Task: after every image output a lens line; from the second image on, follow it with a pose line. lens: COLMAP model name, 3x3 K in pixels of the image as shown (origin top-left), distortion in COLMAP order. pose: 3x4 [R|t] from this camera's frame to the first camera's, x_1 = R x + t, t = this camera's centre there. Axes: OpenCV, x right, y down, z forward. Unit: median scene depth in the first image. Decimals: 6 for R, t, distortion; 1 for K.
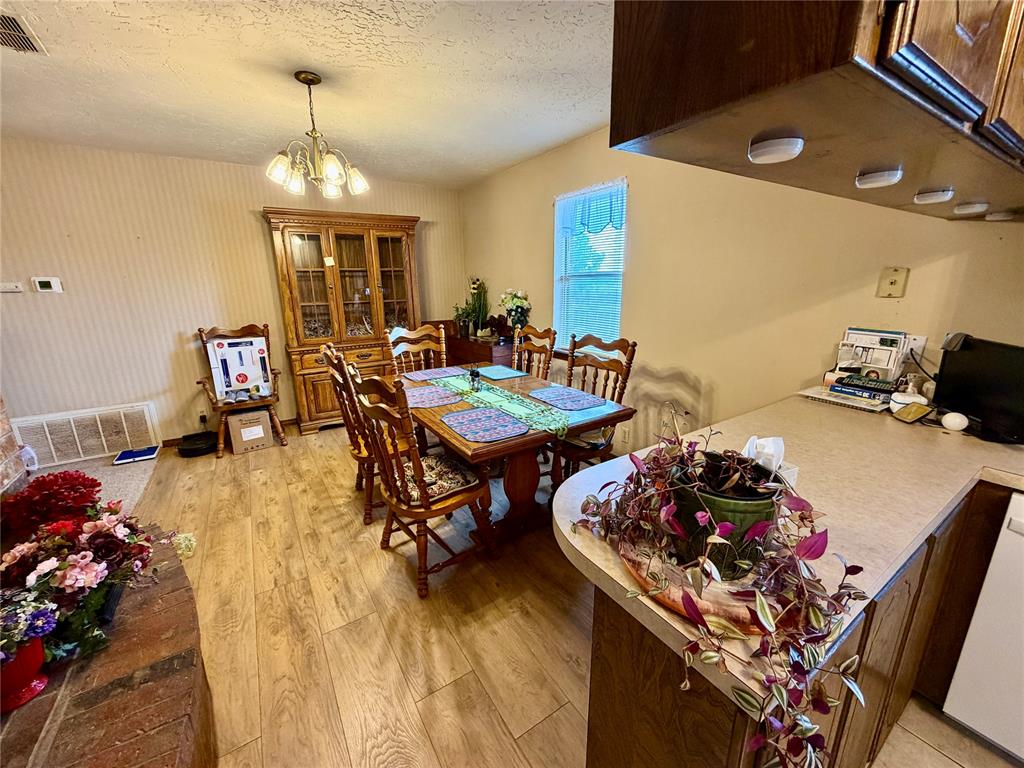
lens RADIAL K [[407.3, 0, 511.5], [0, 407.3, 384.4], [0, 0, 1]] dist [-0.000067, -0.001439]
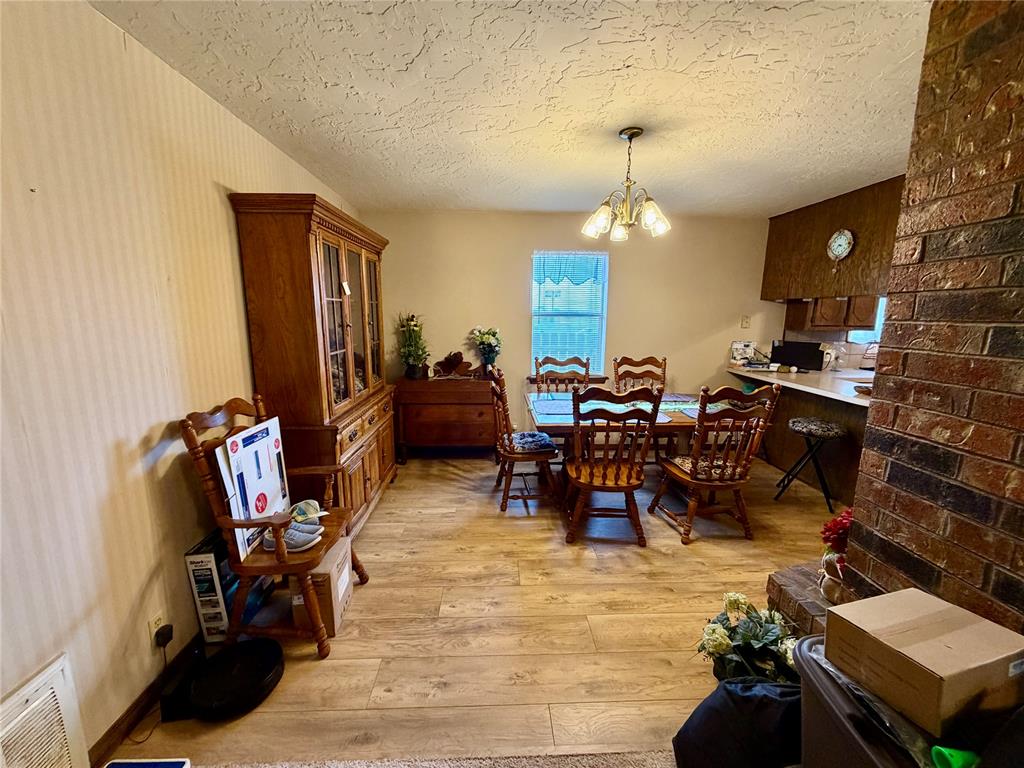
lens RADIAL K [[407.3, 0, 510.4], [0, 407.3, 384.6], [0, 0, 1]] dist [-0.000067, -0.001439]
pose [[0.507751, -0.130369, 0.851582, -1.828286], [0.202380, 0.978872, 0.029188, -0.223459], [-0.837395, 0.157523, 0.523408, 0.894079]]
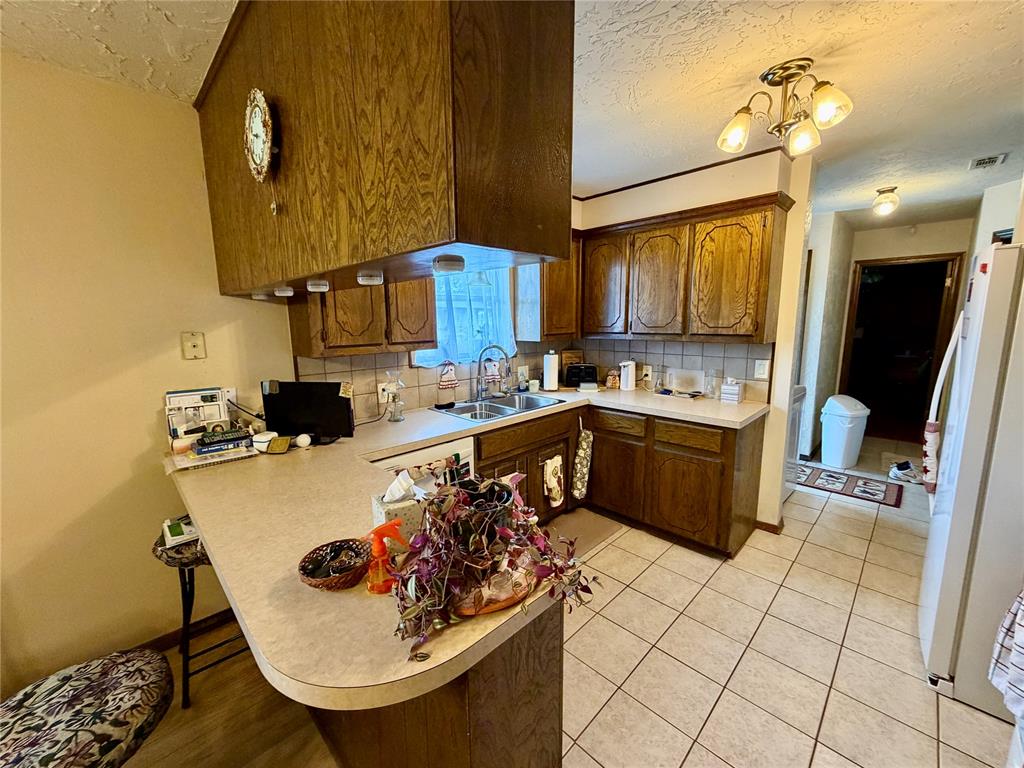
lens RADIAL K [[407.3, 0, 508.8], [0, 407.3, 381.0], [0, 0, 1]] dist [-0.000067, -0.001439]
pose [[-0.203760, -0.132683, 0.969988, -0.283215], [0.260125, 0.947824, 0.184294, -0.132457], [-0.943831, 0.289870, -0.158615, 0.374836]]
